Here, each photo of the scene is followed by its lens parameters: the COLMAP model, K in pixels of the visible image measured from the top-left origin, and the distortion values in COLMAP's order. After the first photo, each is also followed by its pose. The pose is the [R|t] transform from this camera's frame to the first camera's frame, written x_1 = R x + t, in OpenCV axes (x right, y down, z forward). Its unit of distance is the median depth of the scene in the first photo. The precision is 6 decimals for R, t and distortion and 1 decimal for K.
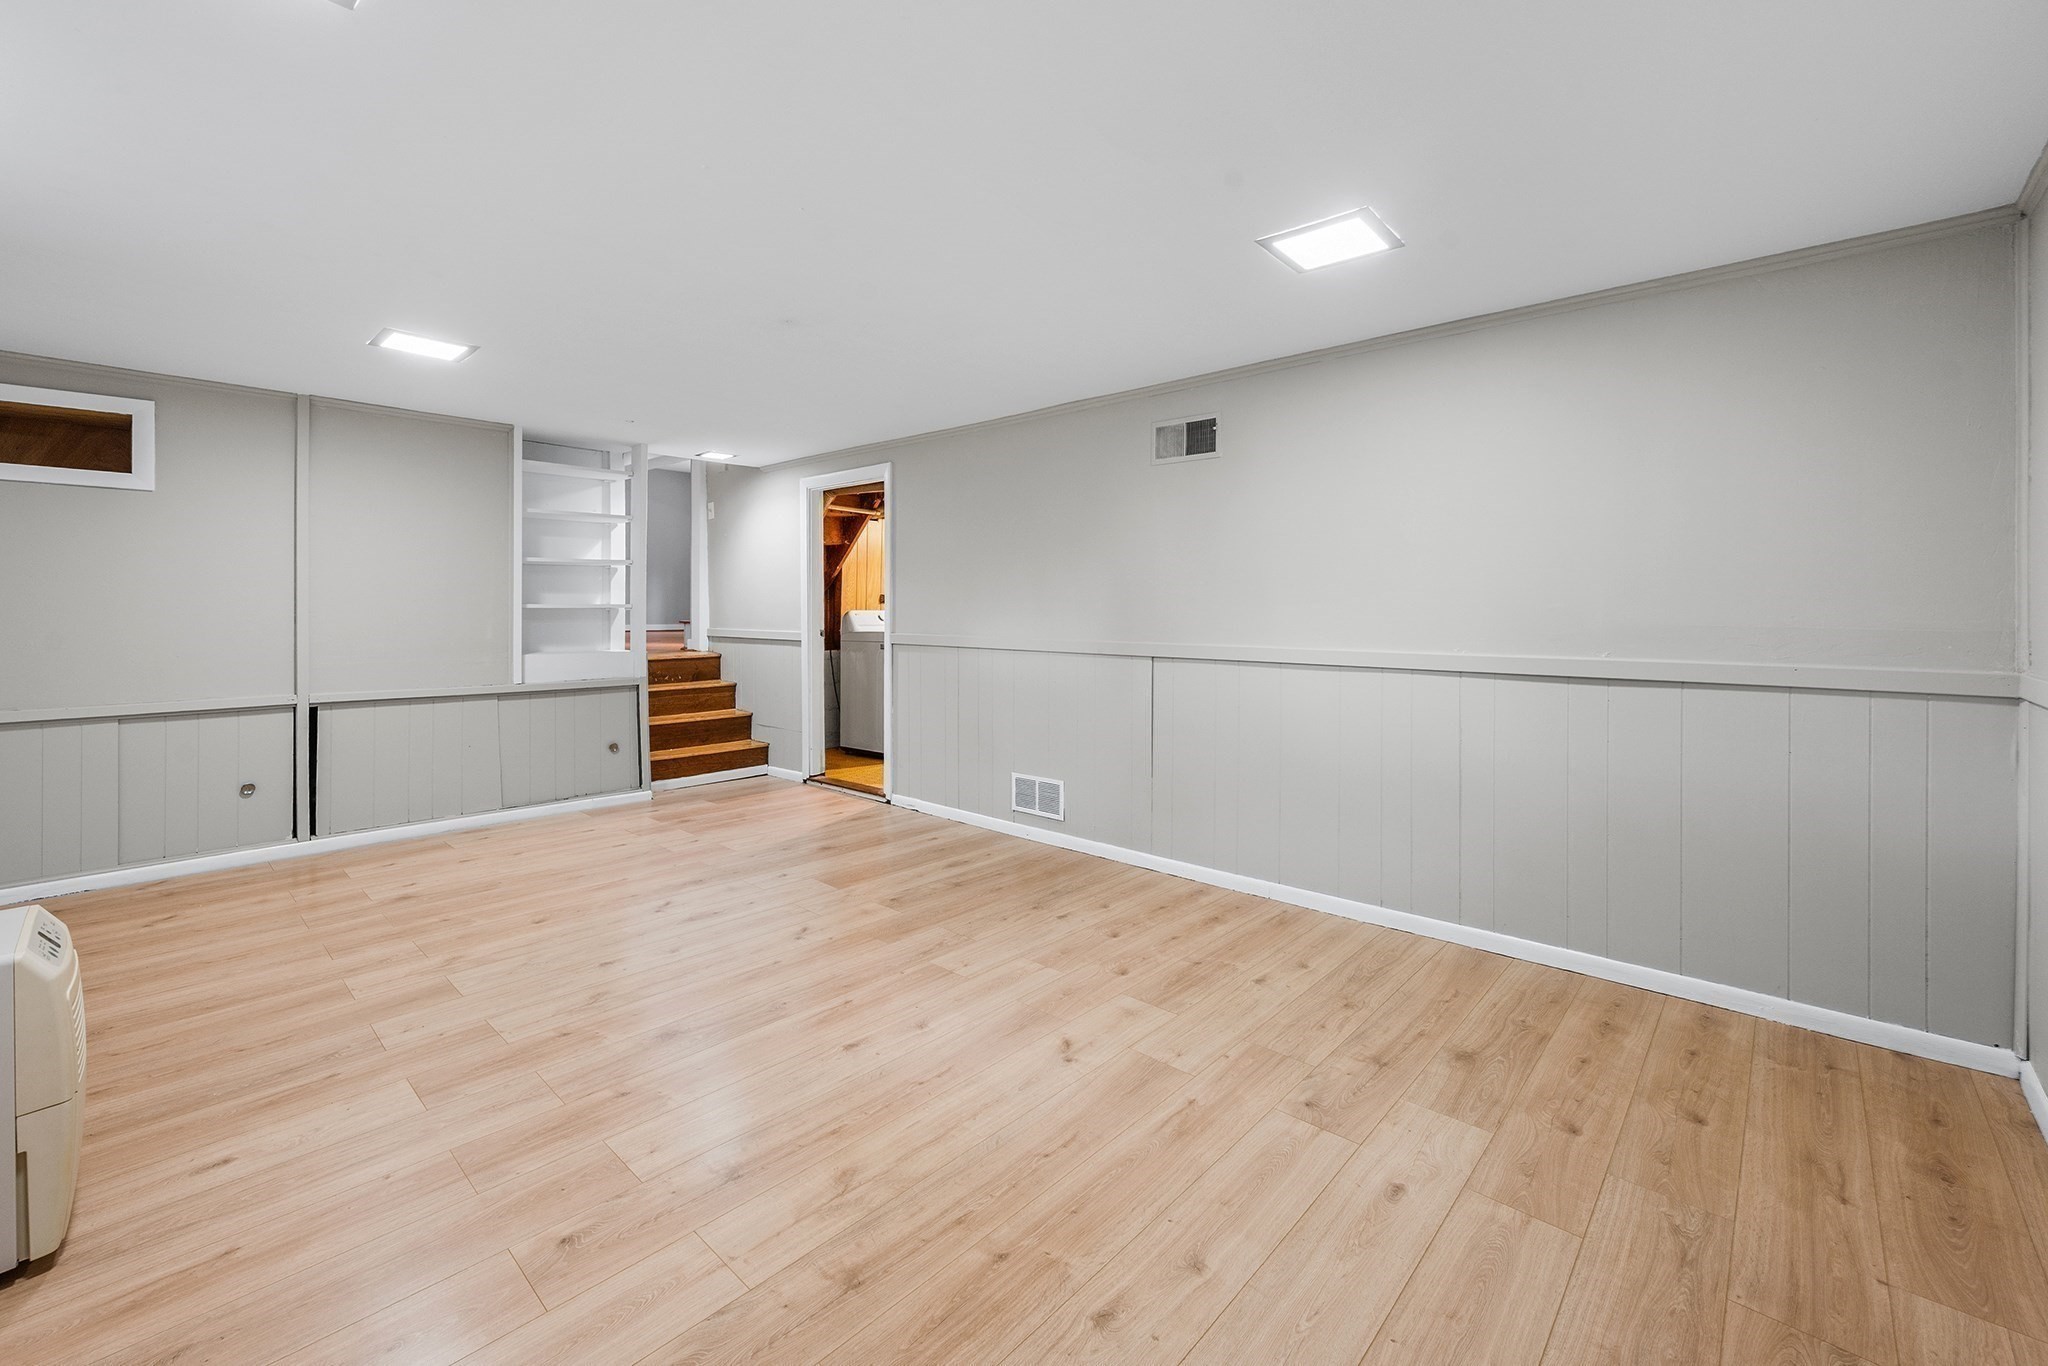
lens RADIAL K [[845.1, 0, 1032.8], [0, 845.1, 679.4], [0, 0, 1]] dist [-0.000120, -0.000179]
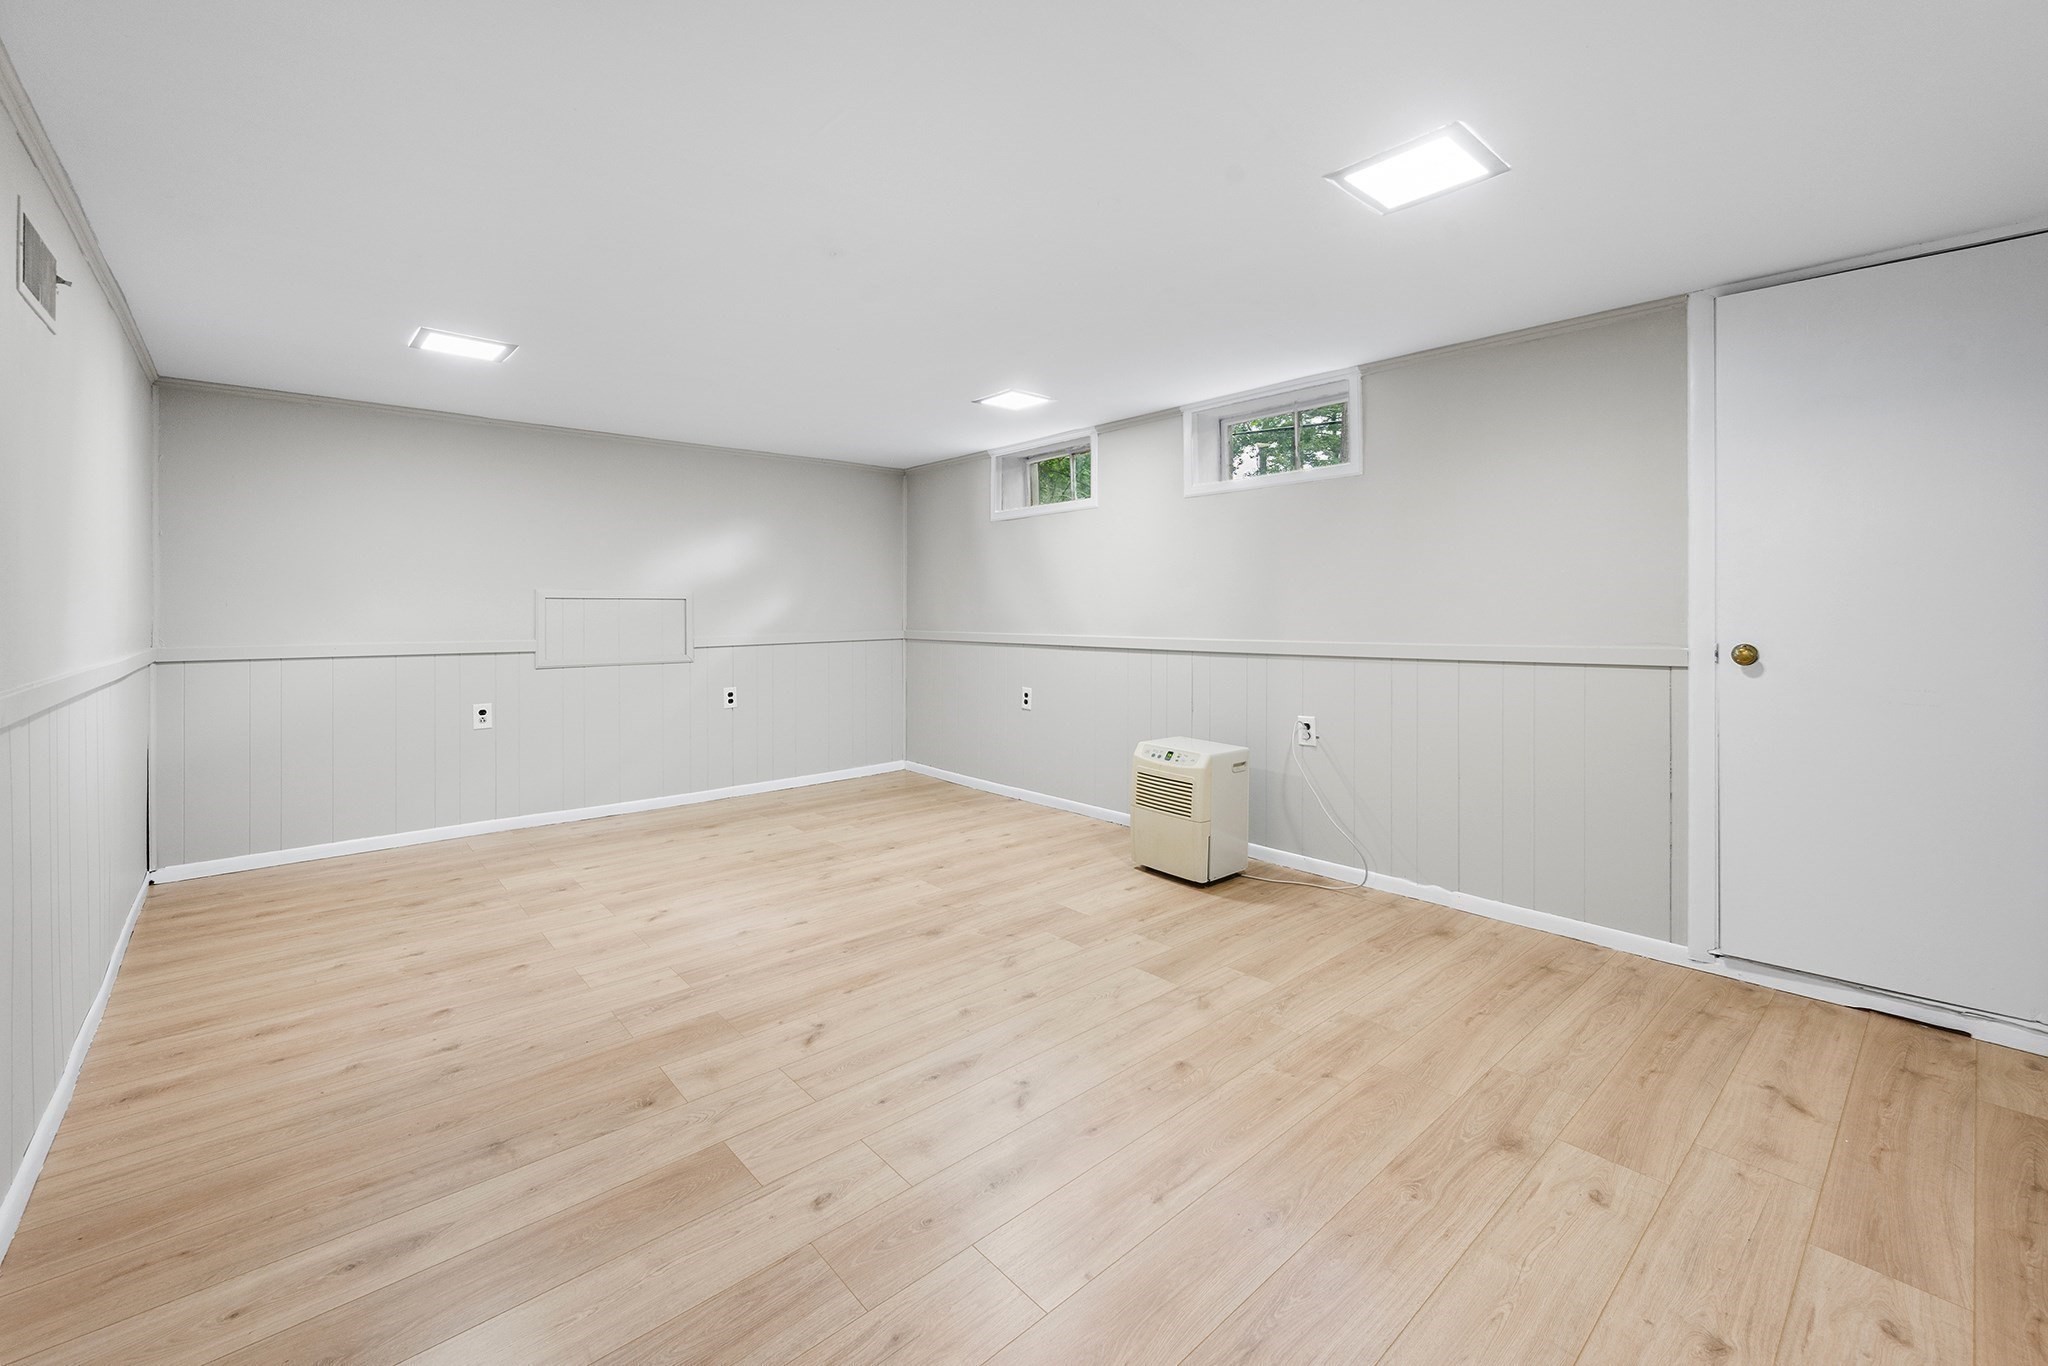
lens RADIAL K [[845.1, 0, 1032.8], [0, 845.1, 679.4], [0, 0, 1]] dist [-0.000120, -0.000179]
pose [[-0.994201, -0.007099, 0.107303, -0.616334], [0.010634, 0.986438, 0.163788, -0.155853], [-0.107011, 0.163979, -0.980642, 1.879131]]
